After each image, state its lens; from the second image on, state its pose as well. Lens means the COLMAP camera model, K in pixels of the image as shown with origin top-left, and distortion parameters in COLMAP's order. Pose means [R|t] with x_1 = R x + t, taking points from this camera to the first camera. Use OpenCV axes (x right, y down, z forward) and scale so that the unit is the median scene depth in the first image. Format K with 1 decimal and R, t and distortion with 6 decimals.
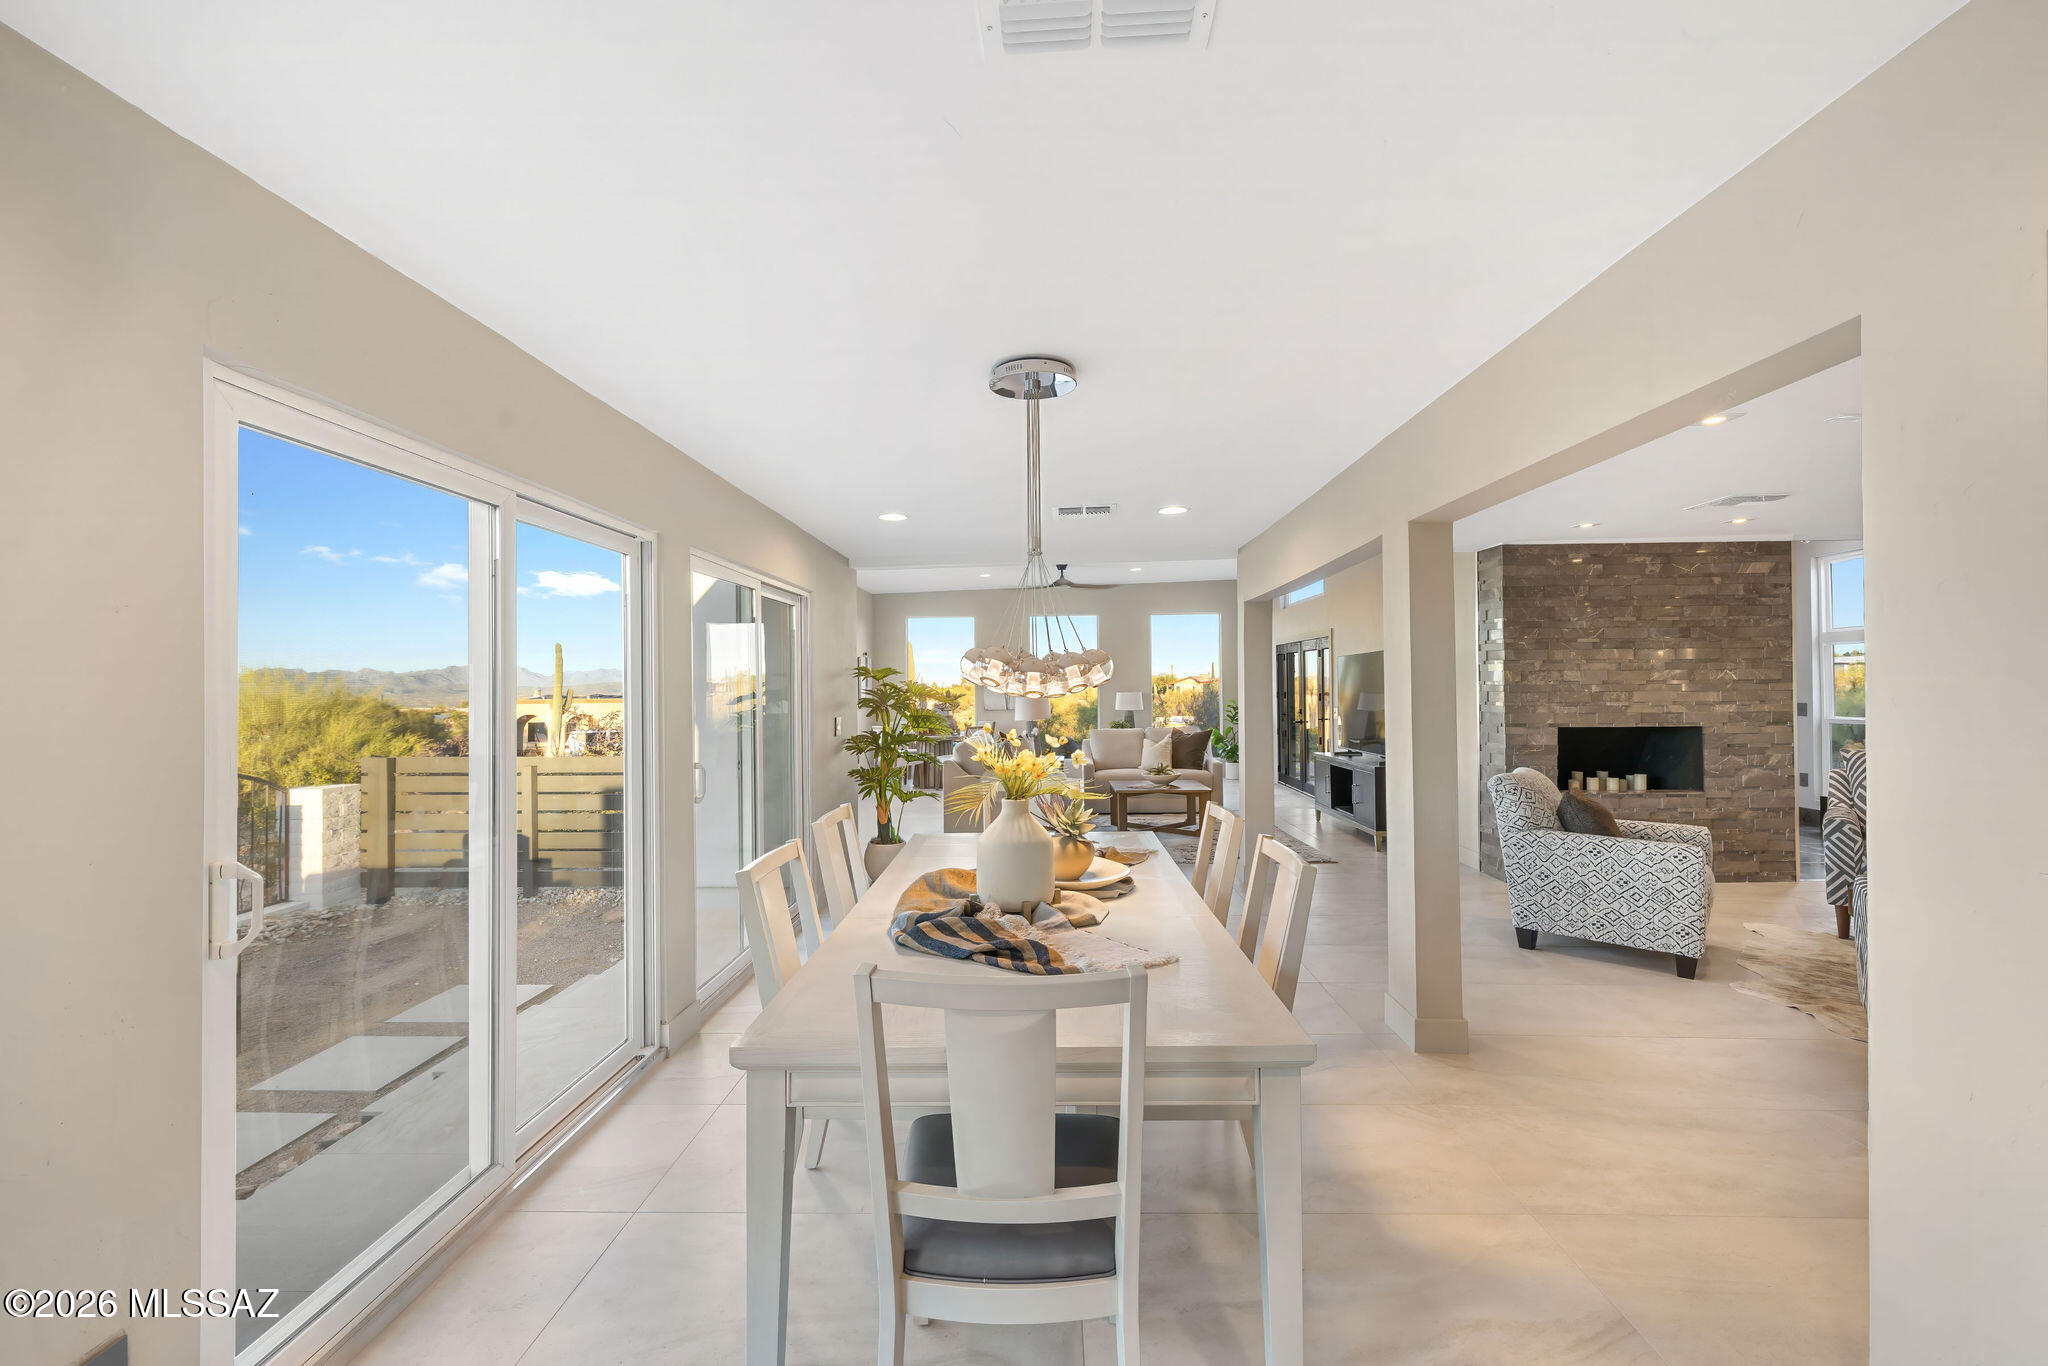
lens RADIAL K [[858.0, 0, 1019.8], [0, 858.0, 680.2], [0, 0, 1]] dist [0.000580, -0.000763]
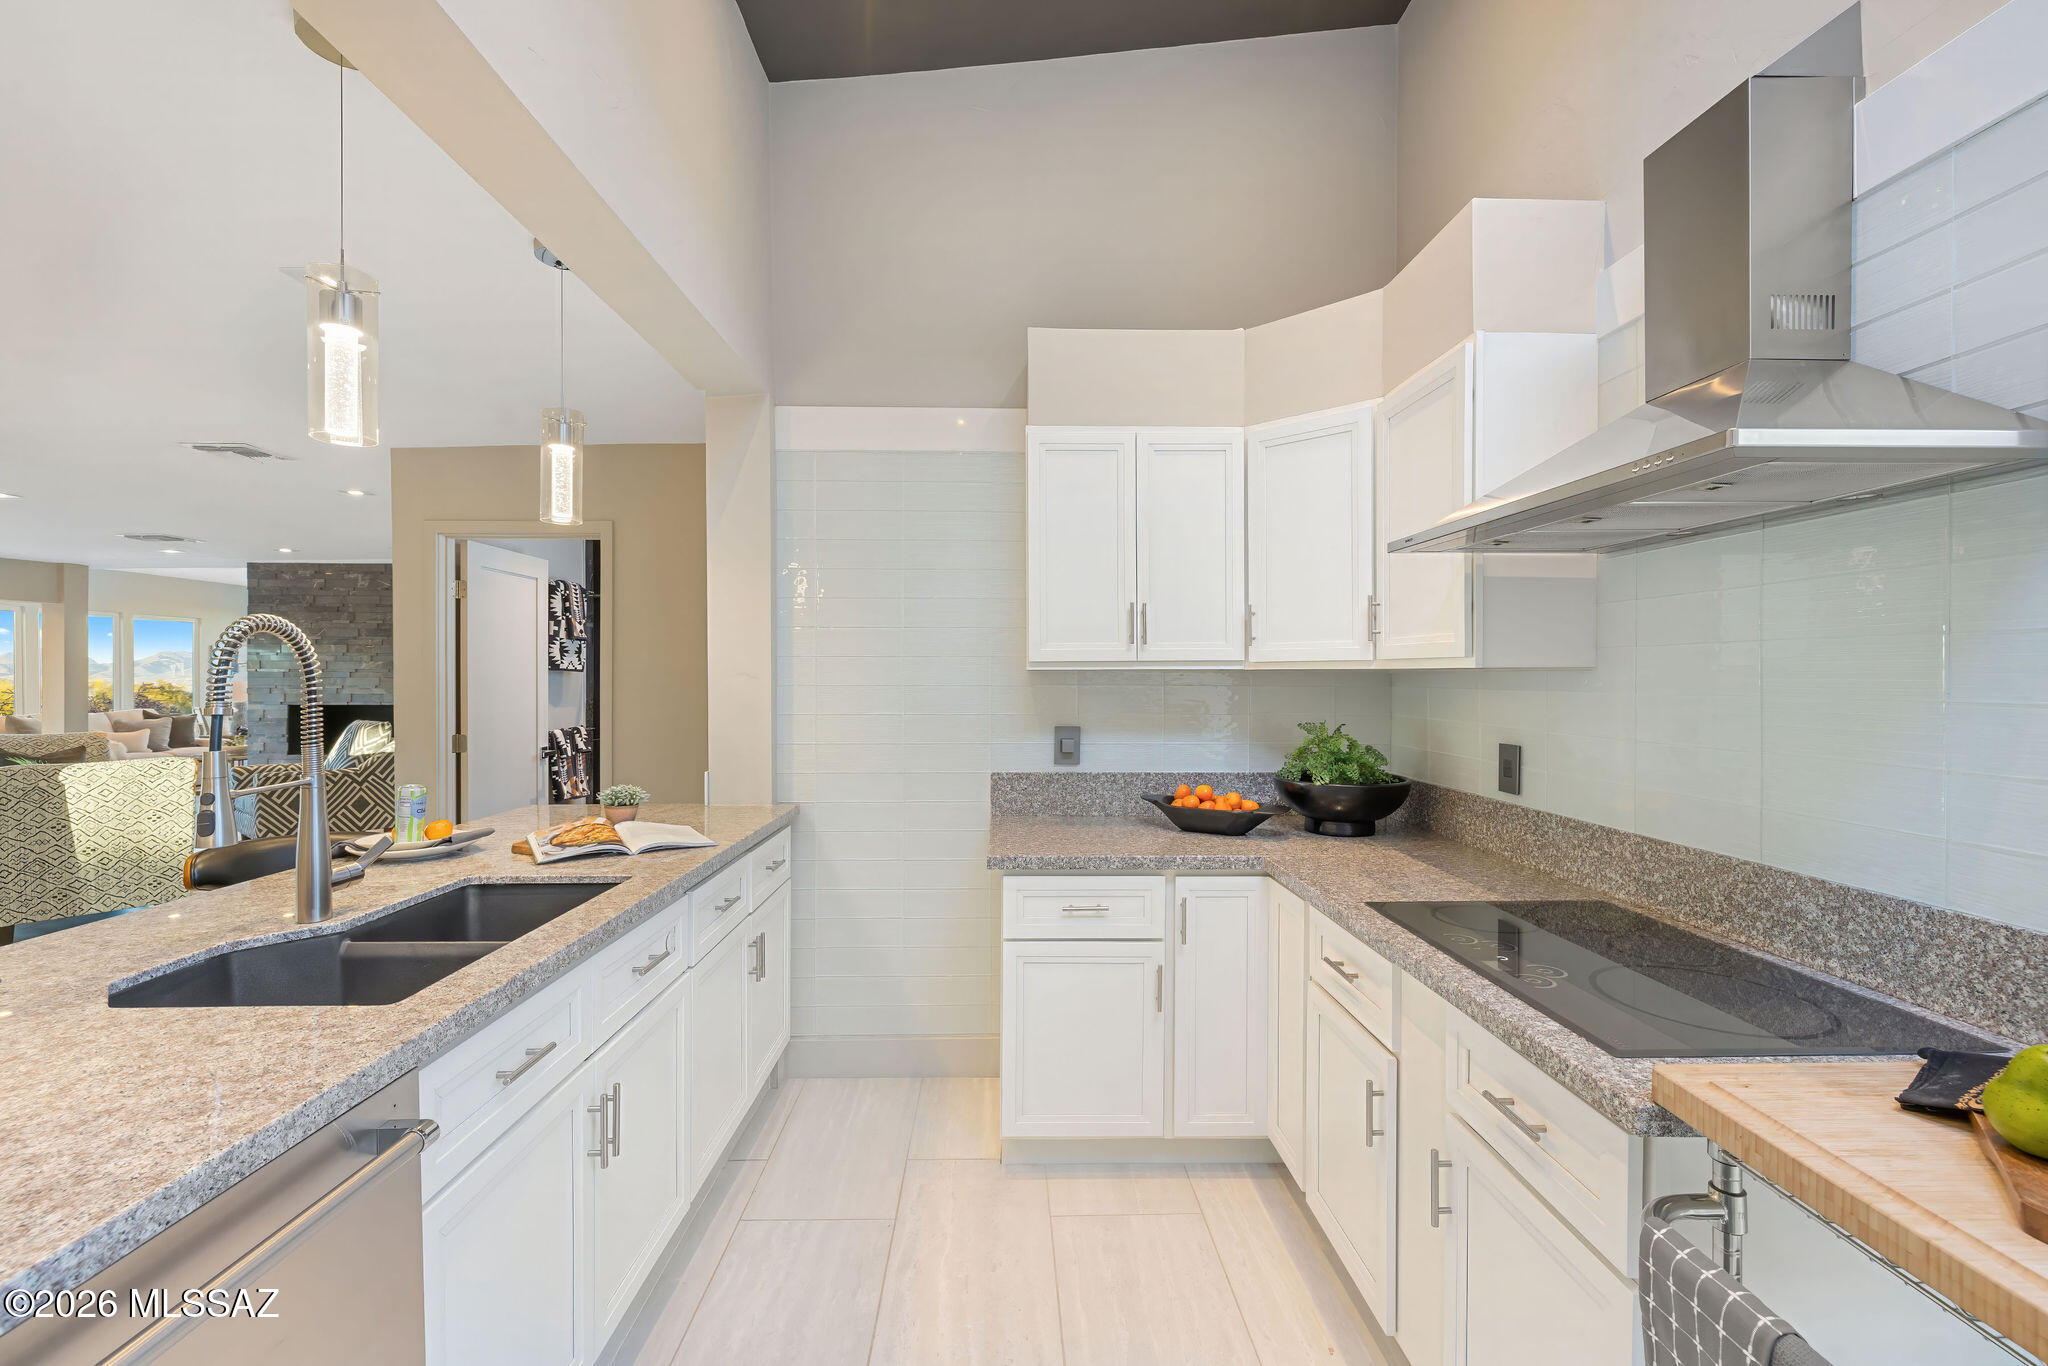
lens RADIAL K [[858.0, 0, 1023.5], [0, 858.0, 681.0], [0, 0, 1]] dist [0.000580, -0.000763]
pose [[0.998357, 0.012779, 0.055856, 1.660834], [-0.013341, 0.999864, 0.009688, -0.008100], [-0.055724, -0.010417, 0.998392, -0.350557]]
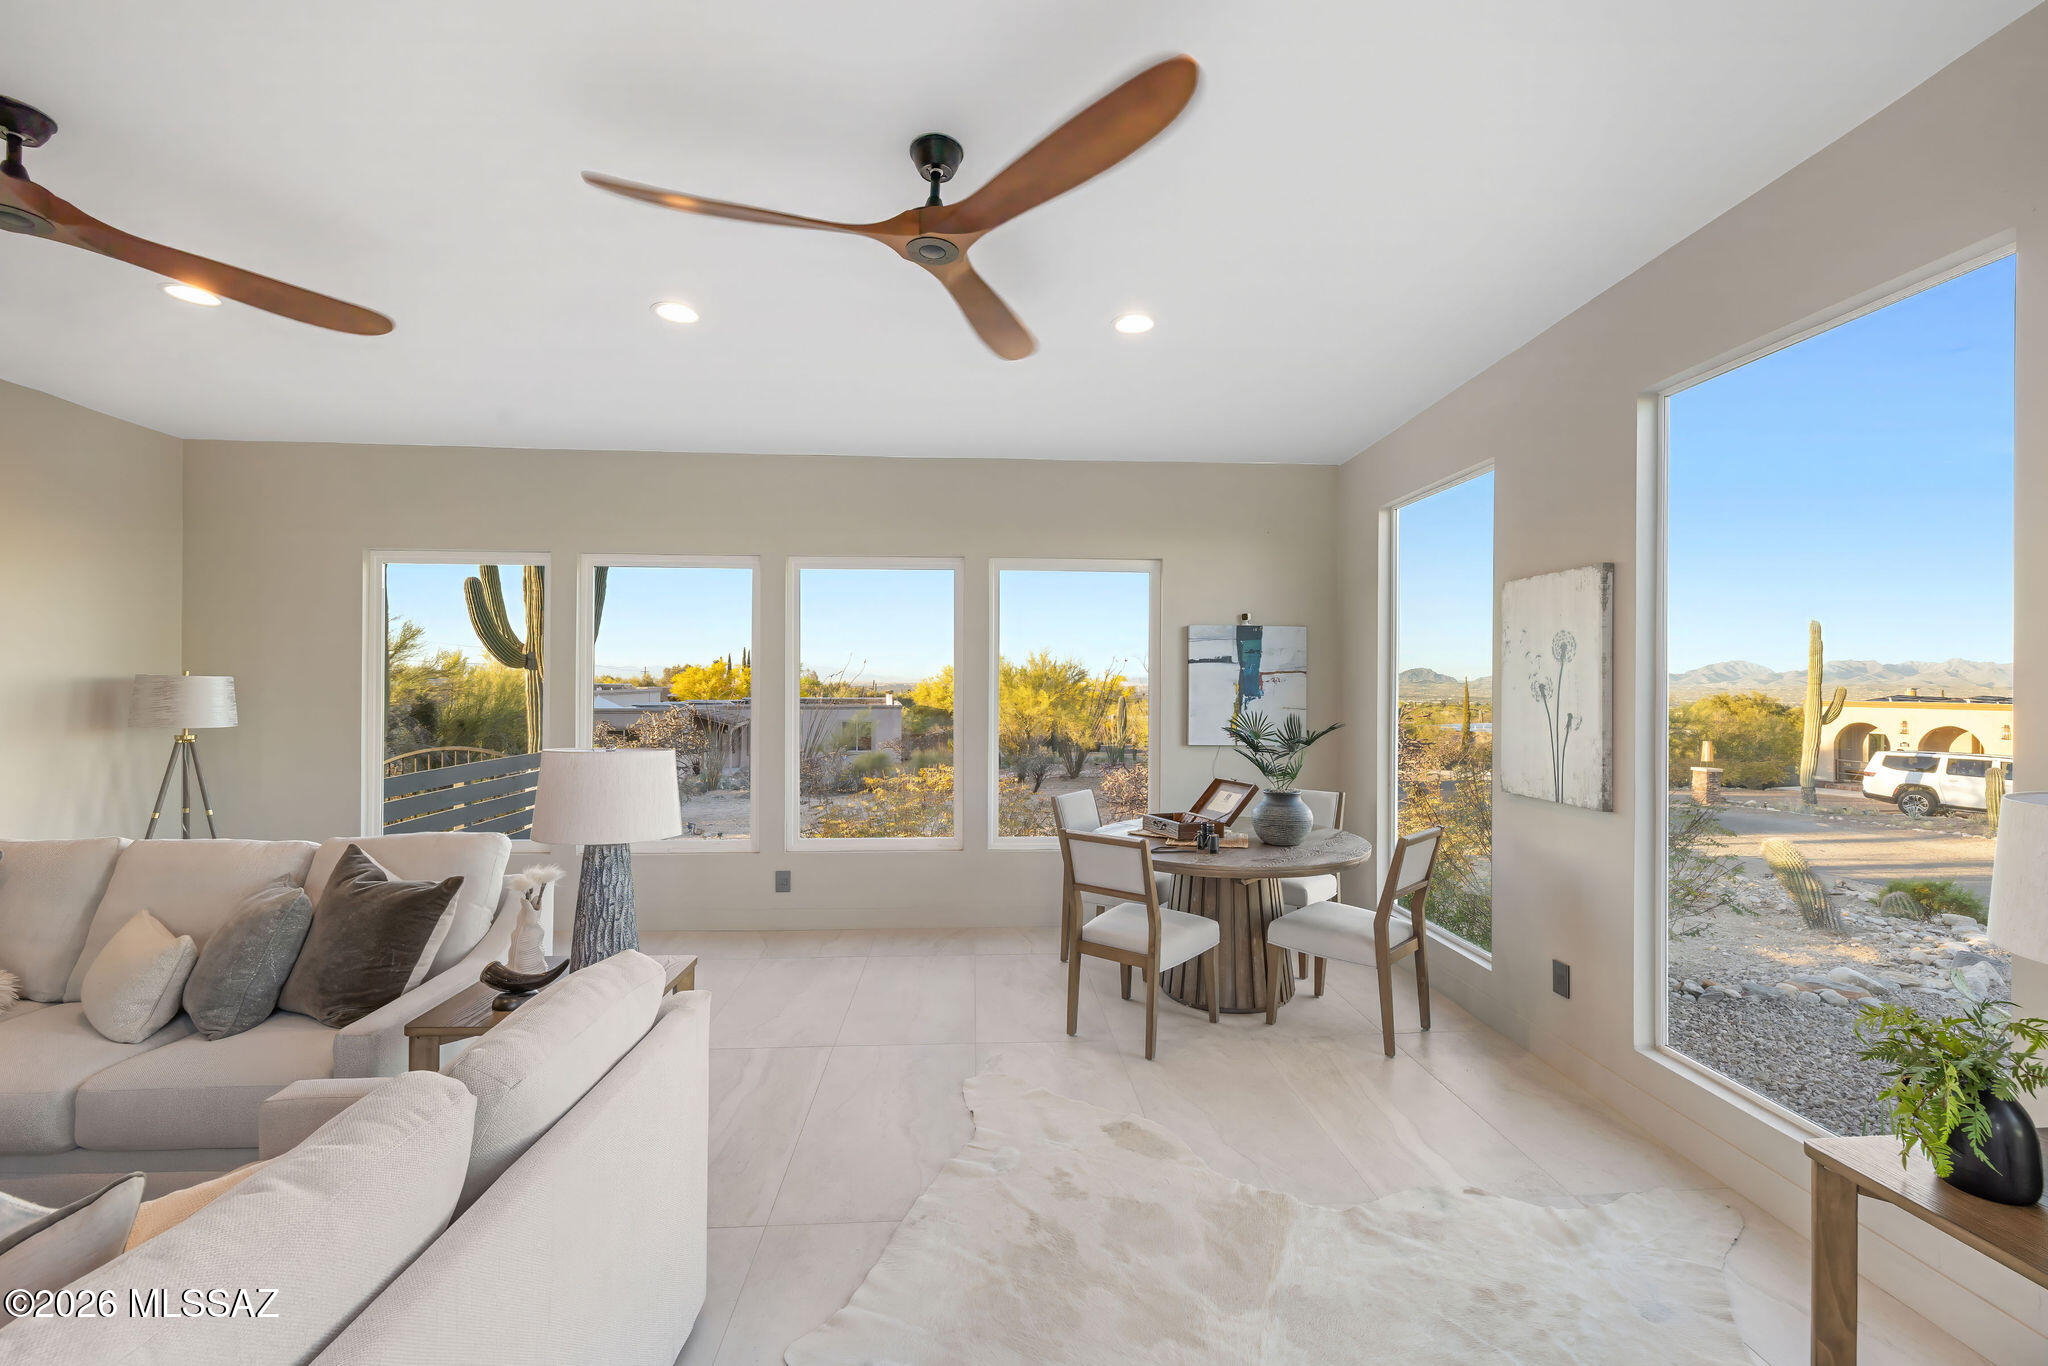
lens RADIAL K [[858.0, 0, 1021.4], [0, 858.0, 683.4], [0, 0, 1]] dist [0.000580, -0.000763]
pose [[0.092729, 0.010540, -0.995636, 0.484808], [0.000903, 0.999943, 0.010670, -0.006409], [0.995691, -0.001889, 0.092714, 1.842008]]
